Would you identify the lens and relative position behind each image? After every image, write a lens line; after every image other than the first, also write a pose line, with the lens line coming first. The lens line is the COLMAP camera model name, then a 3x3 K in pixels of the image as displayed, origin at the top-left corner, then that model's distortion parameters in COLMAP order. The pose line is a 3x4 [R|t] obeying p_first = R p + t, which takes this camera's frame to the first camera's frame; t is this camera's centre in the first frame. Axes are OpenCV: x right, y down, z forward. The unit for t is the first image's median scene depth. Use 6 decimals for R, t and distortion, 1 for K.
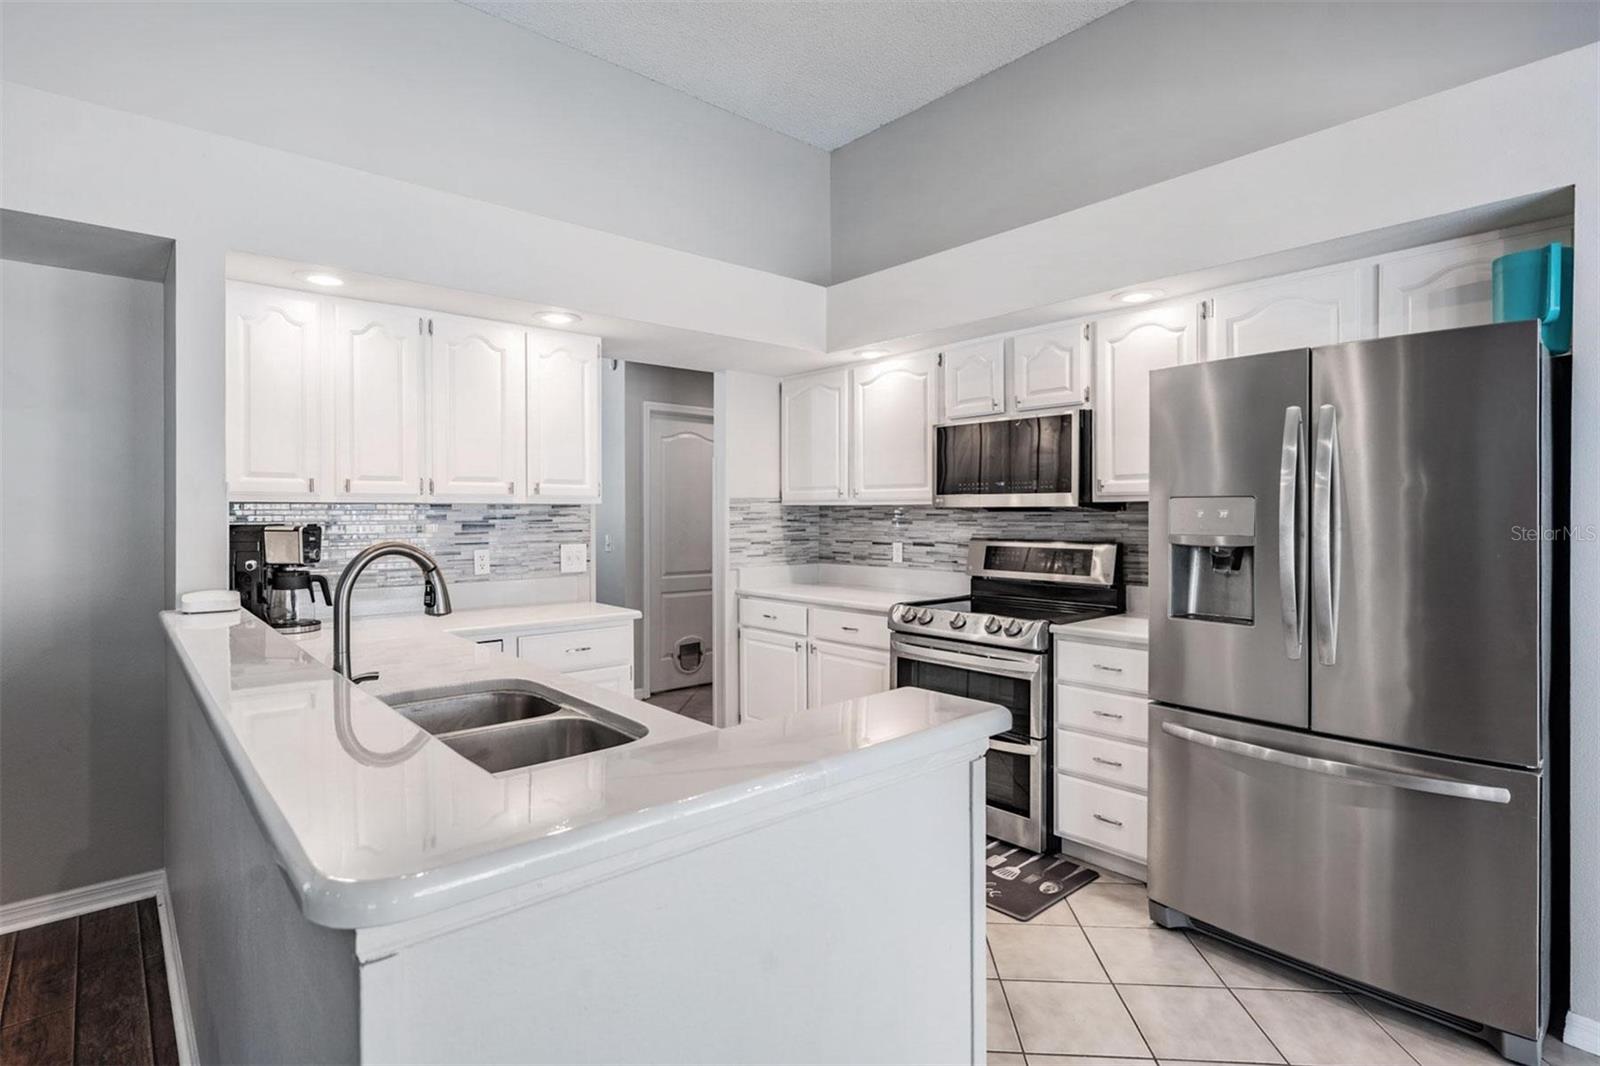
lens RADIAL K [[794.4, 0, 793.5], [0, 794.4, 516.1], [0, 0, 1]] dist [0.002243, -0.000051]
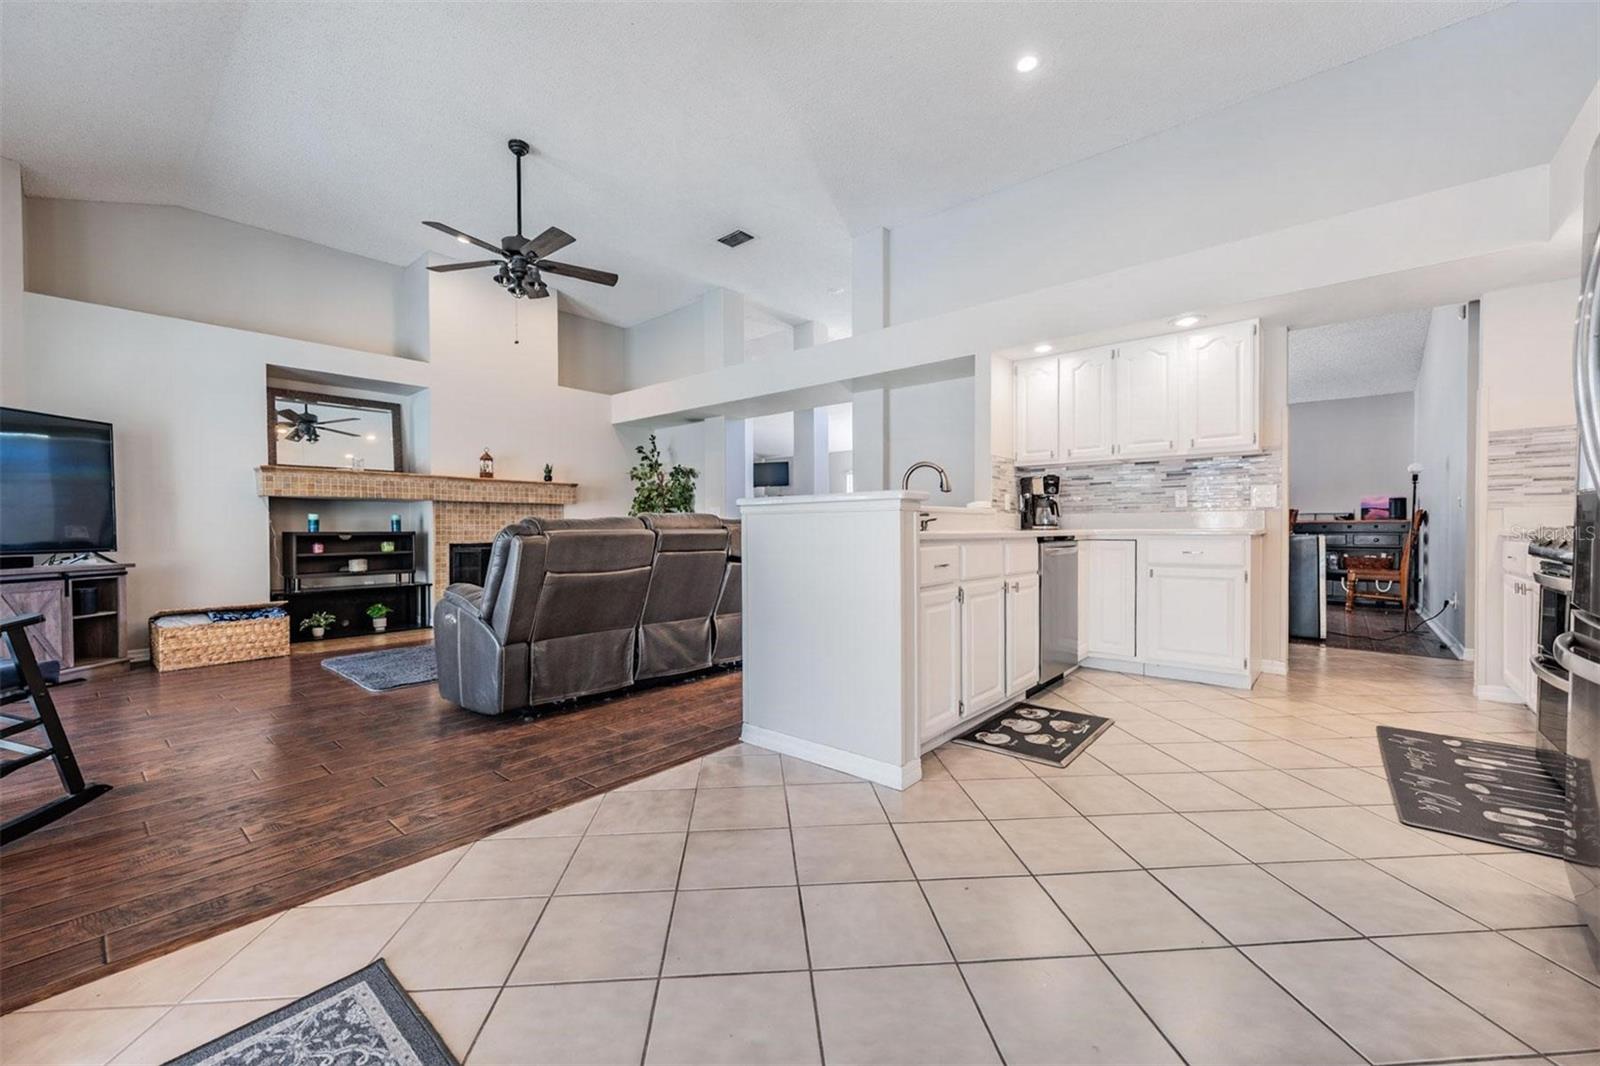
lens RADIAL K [[628.0, 0, 793.2], [0, 628.0, 537.5], [0, 0, 1]] dist [-0.002190, 0.000187]
pose [[0.144235, 0.016582, -0.989405, 0.724442], [0.001672, 0.999854, 0.017000, 0.119890], [0.989542, -0.004106, 0.144186, 0.132901]]
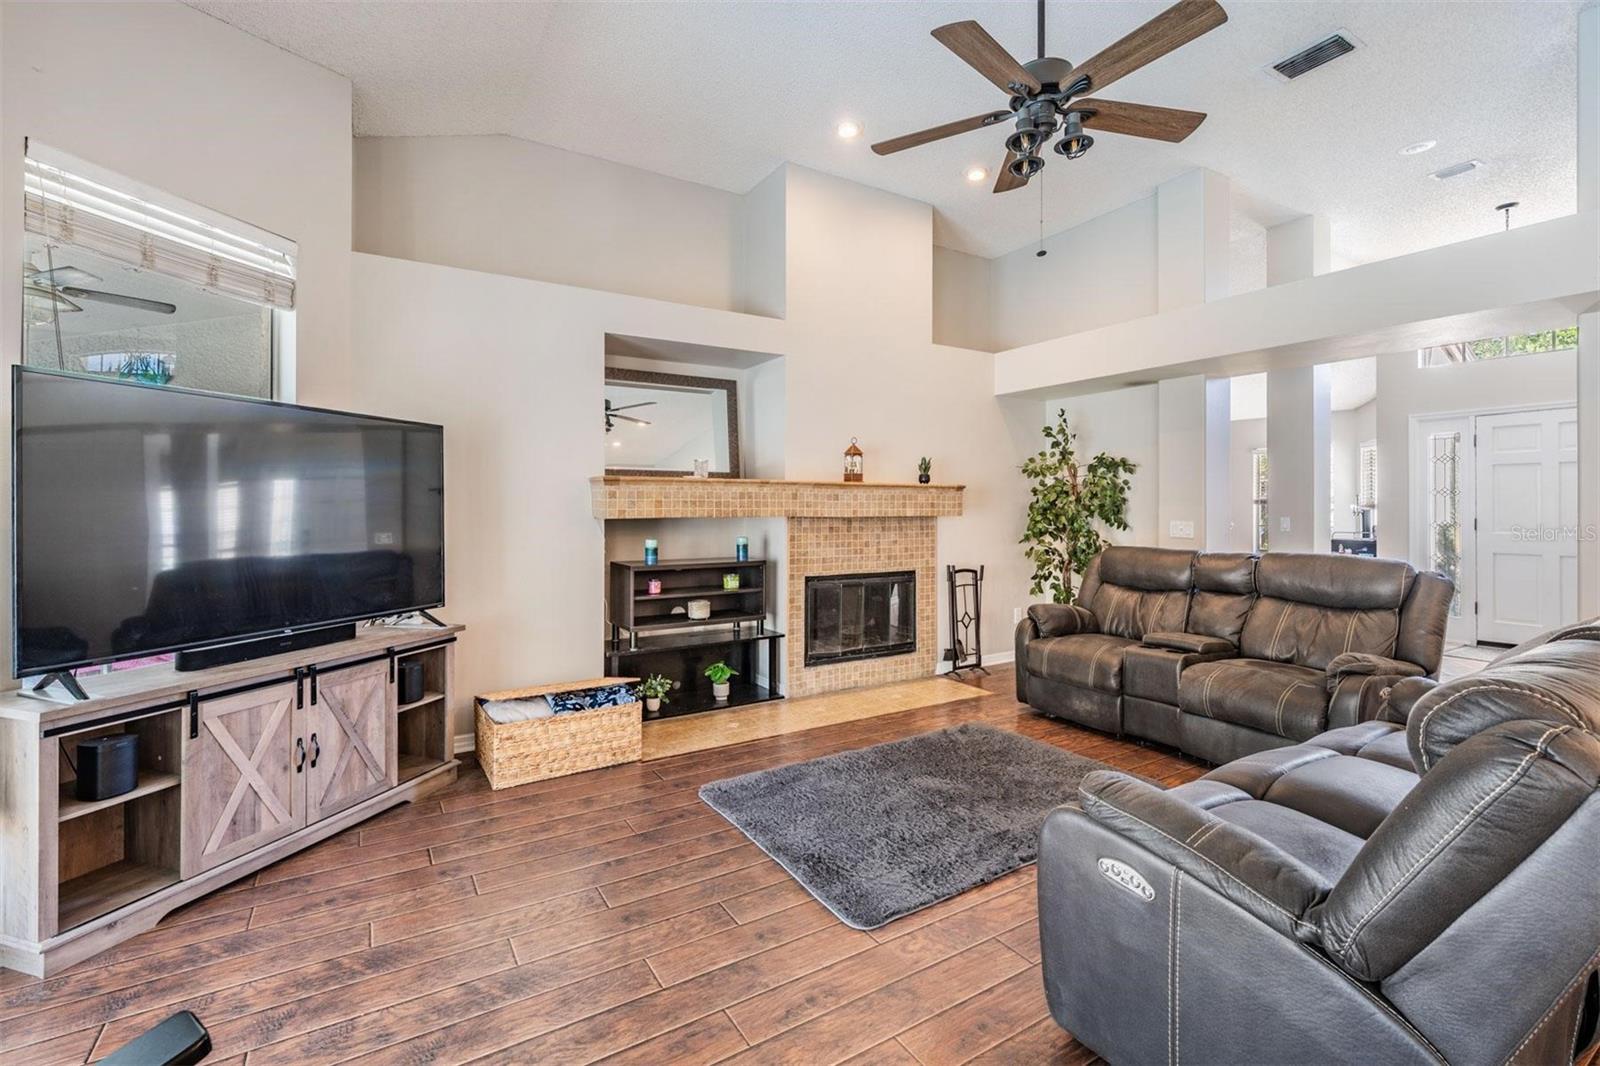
lens RADIAL K [[700.3, 0, 793.6], [0, 700.3, 505.5], [0, 0, 1]] dist [0.001538, -0.000163]
pose [[-0.166344, -0.000563, -0.986068, 0.177238], [-0.002171, 0.999998, -0.000205, 0.023131], [0.986065, 0.002106, -0.166345, -0.380457]]
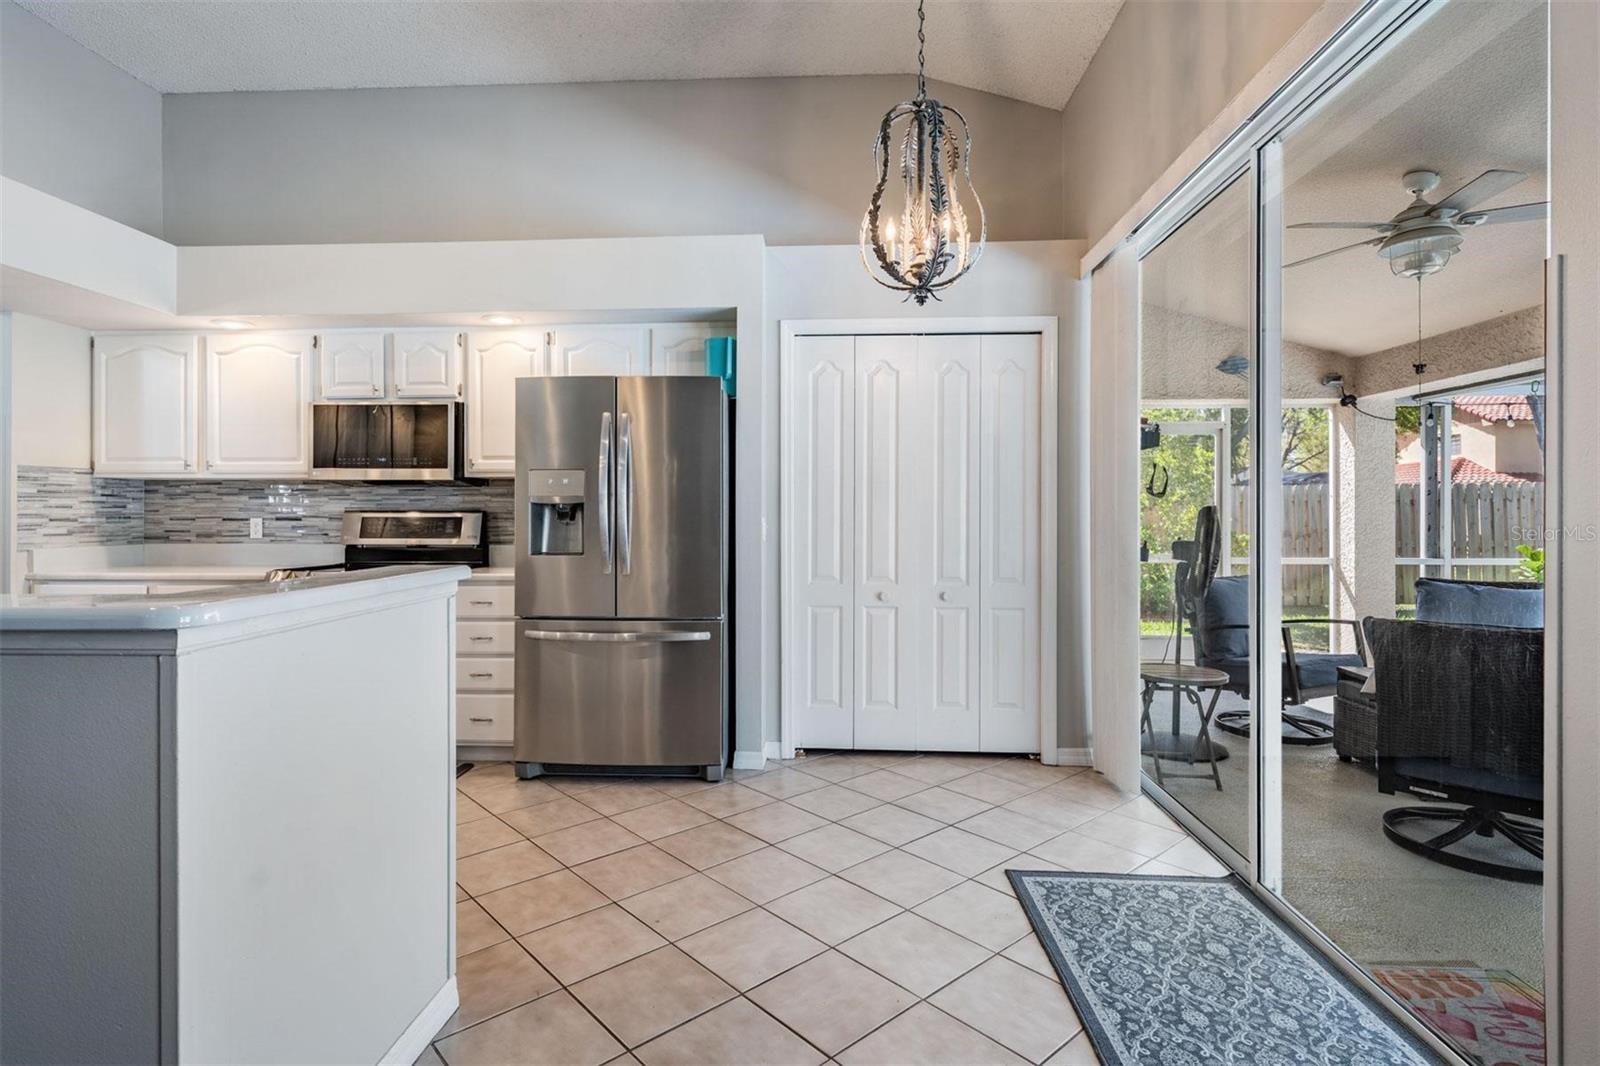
lens RADIAL K [[794.4, 0, 793.5], [0, 794.4, 516.1], [0, 0, 1]] dist [0.002243, -0.000051]
pose [[0.693668, 0.001044, 0.720294, -0.161972], [0.001582, 0.999994, -0.002973, 0.047782], [-0.720293, 0.003202, 0.693662, -0.232804]]
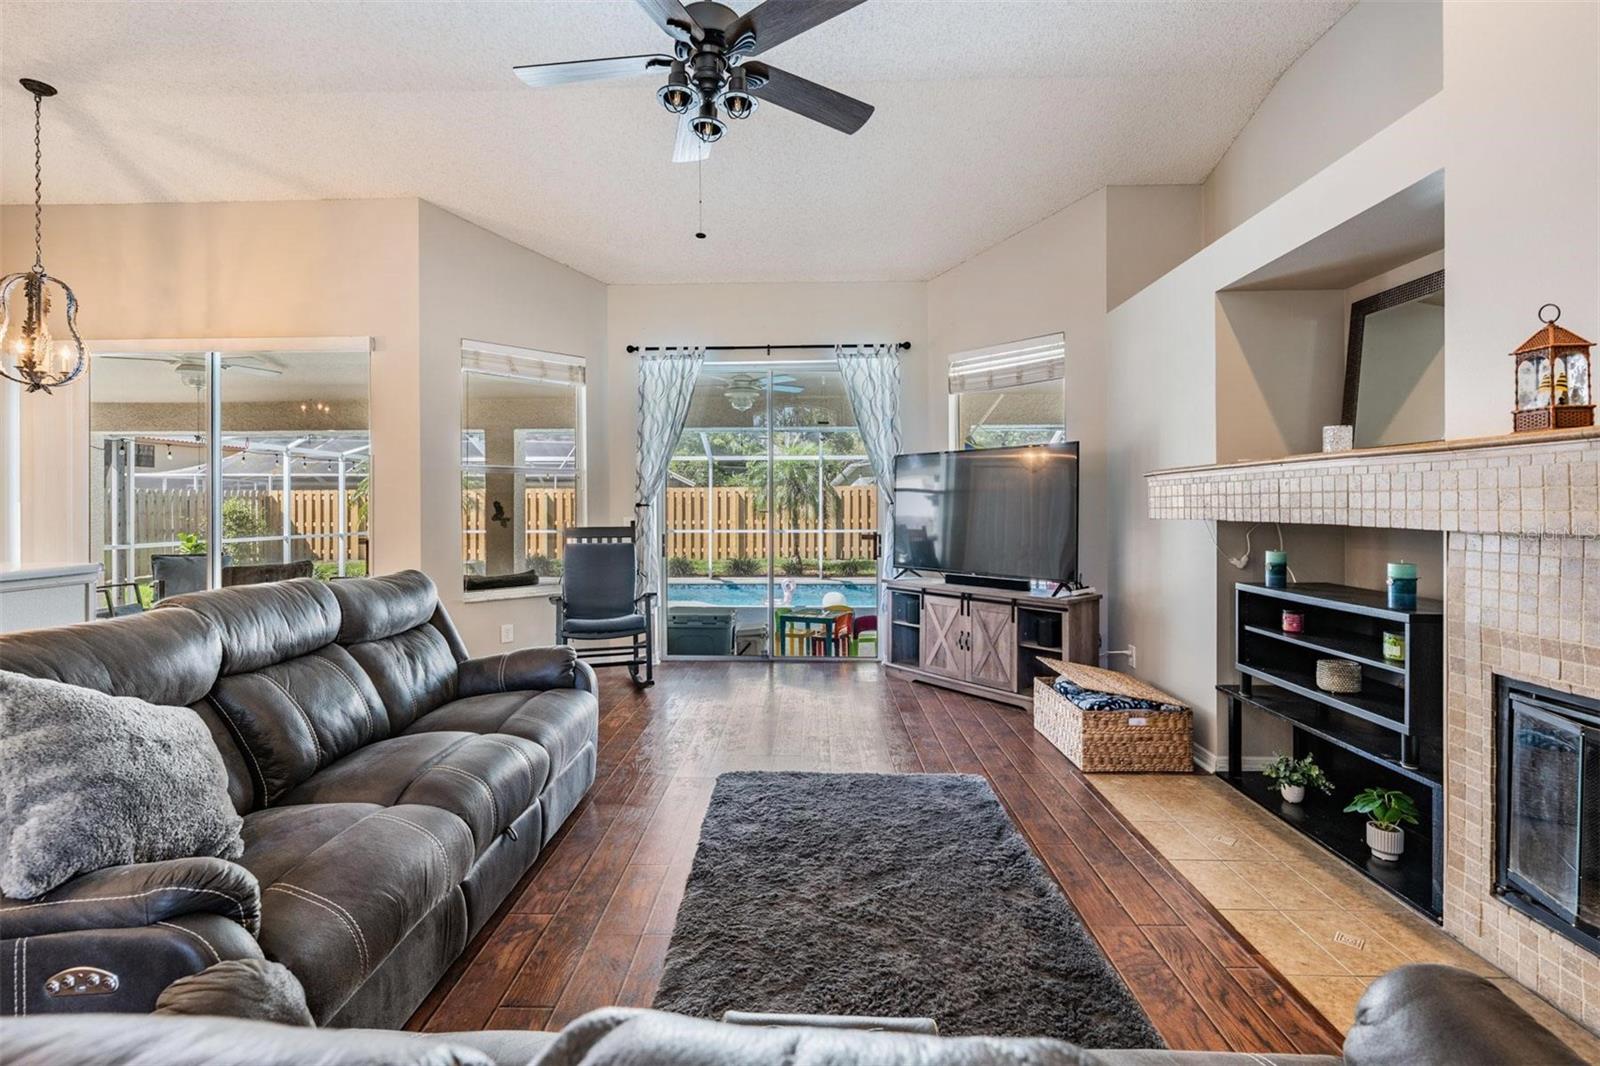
lens RADIAL K [[700.3, 0, 793.6], [0, 700.3, 505.5], [0, 0, 1]] dist [0.001538, -0.000163]
pose [[-0.736274, 0.004844, 0.676666, -1.190940], [0.006121, 0.999981, -0.000498, 0.023205], [-0.676656, 0.003775, -0.736290, 0.230117]]
